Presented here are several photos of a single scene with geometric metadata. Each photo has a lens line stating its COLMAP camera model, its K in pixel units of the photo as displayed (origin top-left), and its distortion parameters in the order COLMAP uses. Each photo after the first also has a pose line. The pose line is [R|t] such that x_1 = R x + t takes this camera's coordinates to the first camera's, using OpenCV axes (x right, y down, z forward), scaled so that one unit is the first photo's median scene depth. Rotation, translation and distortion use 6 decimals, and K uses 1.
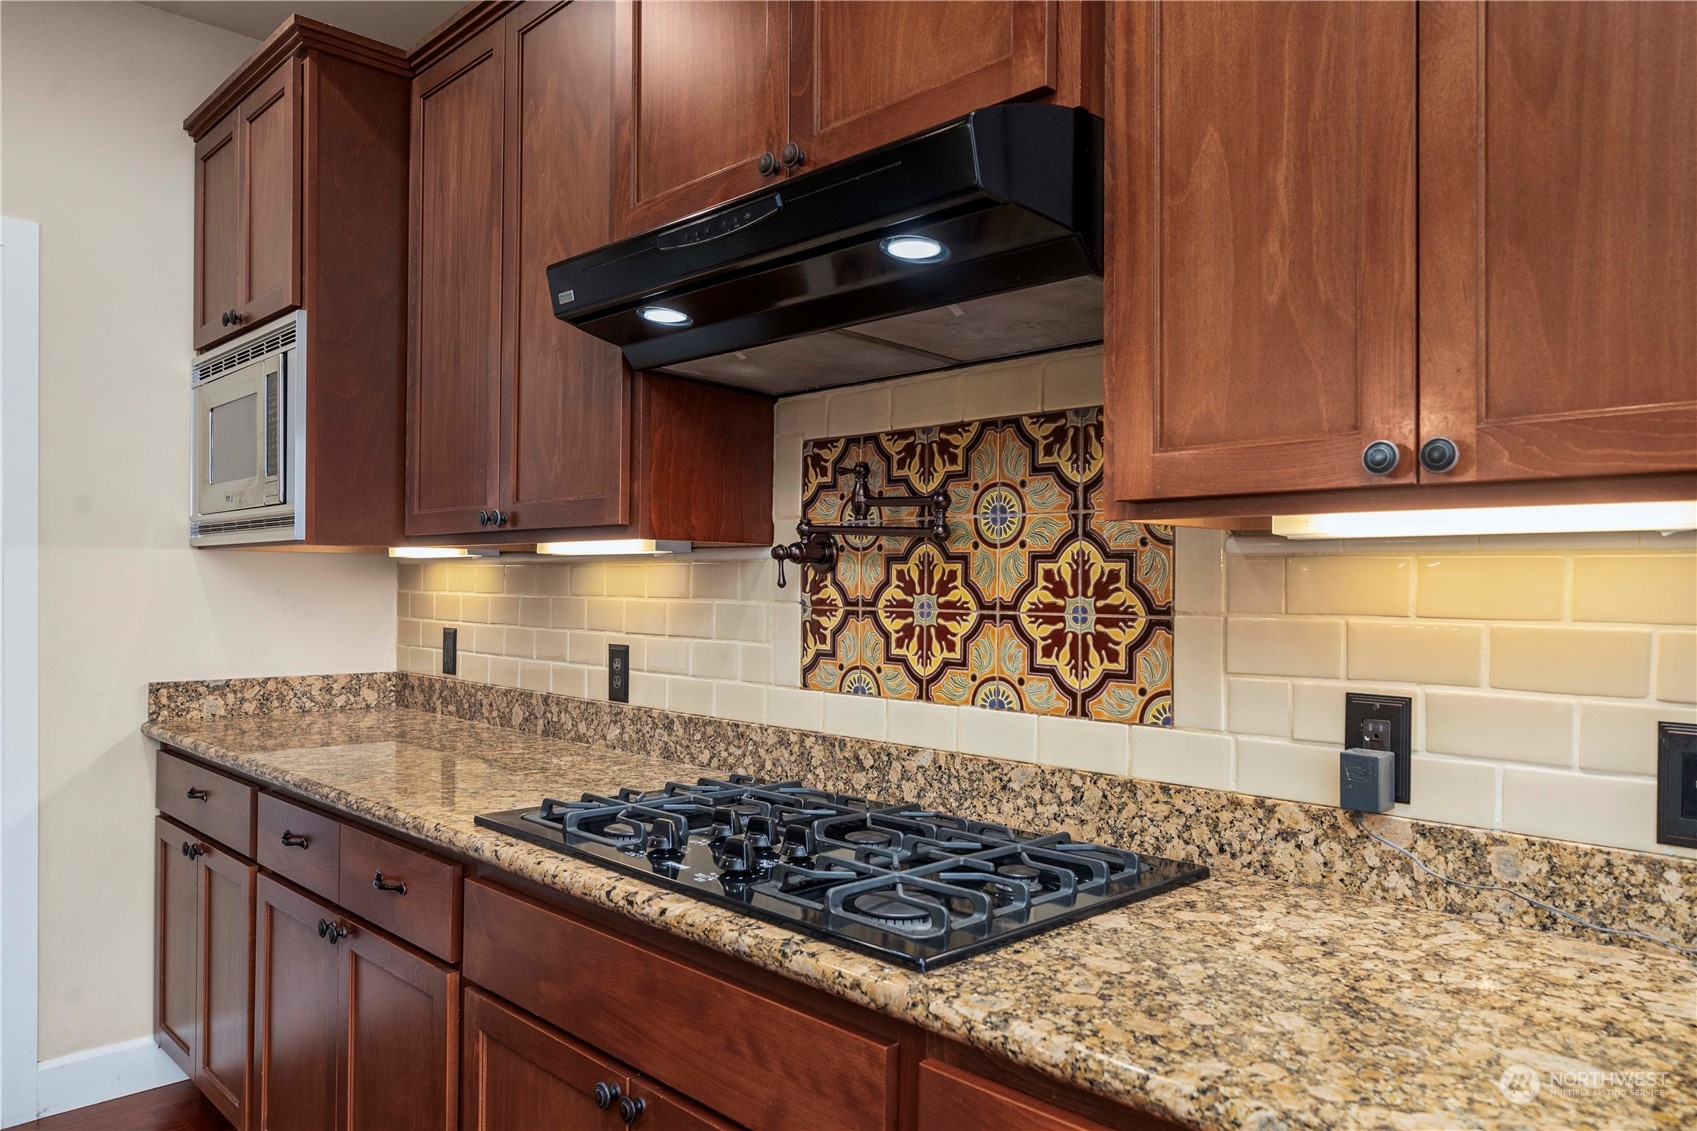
lens RADIAL K [[1152.5, 0, 853.8], [0, 1152.5, 581.3], [0, 0, 1]] dist [-0.006912, -0.001103]
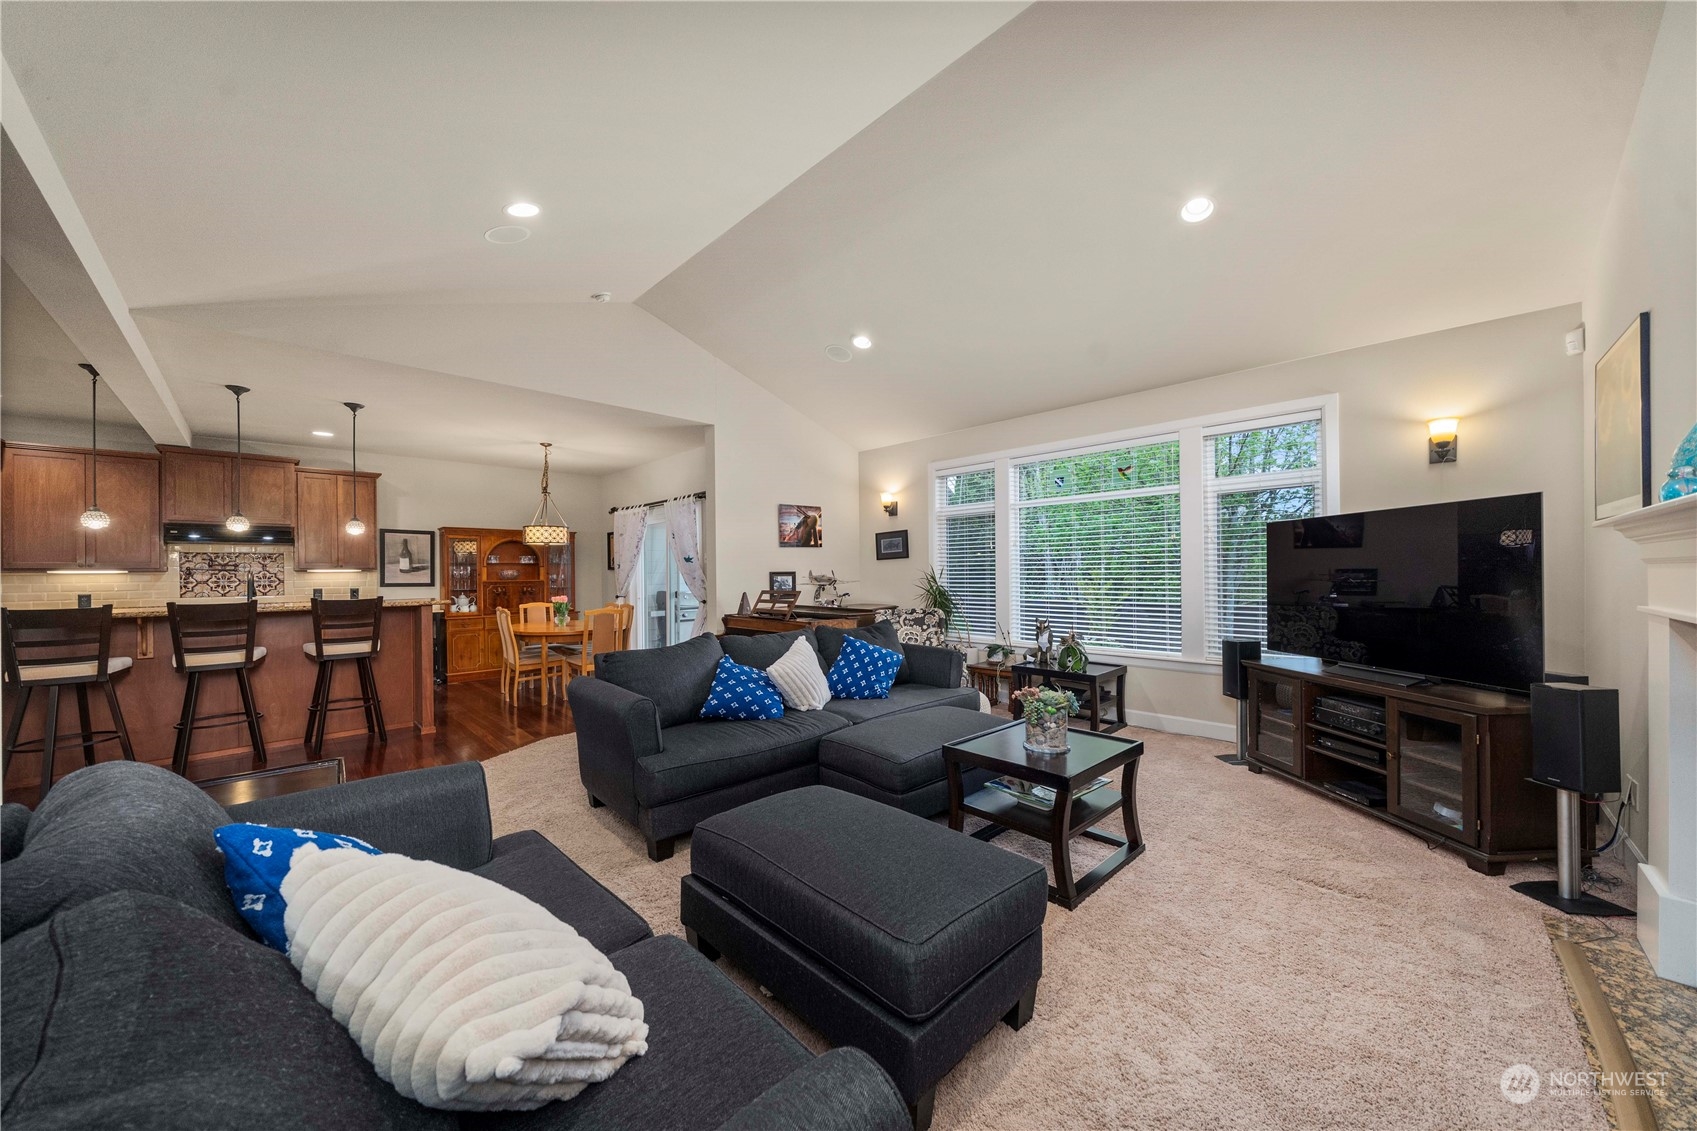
lens RADIAL K [[592.0, 0, 837.7], [0, 592.0, 569.9], [0, 0, 1]] dist [-0.003902, -0.000541]
pose [[0.012933, -0.005554, 0.999901, -3.265312], [0.008855, 0.999946, 0.005440, -0.031656], [-0.999877, 0.008783, 0.012982, -2.505589]]
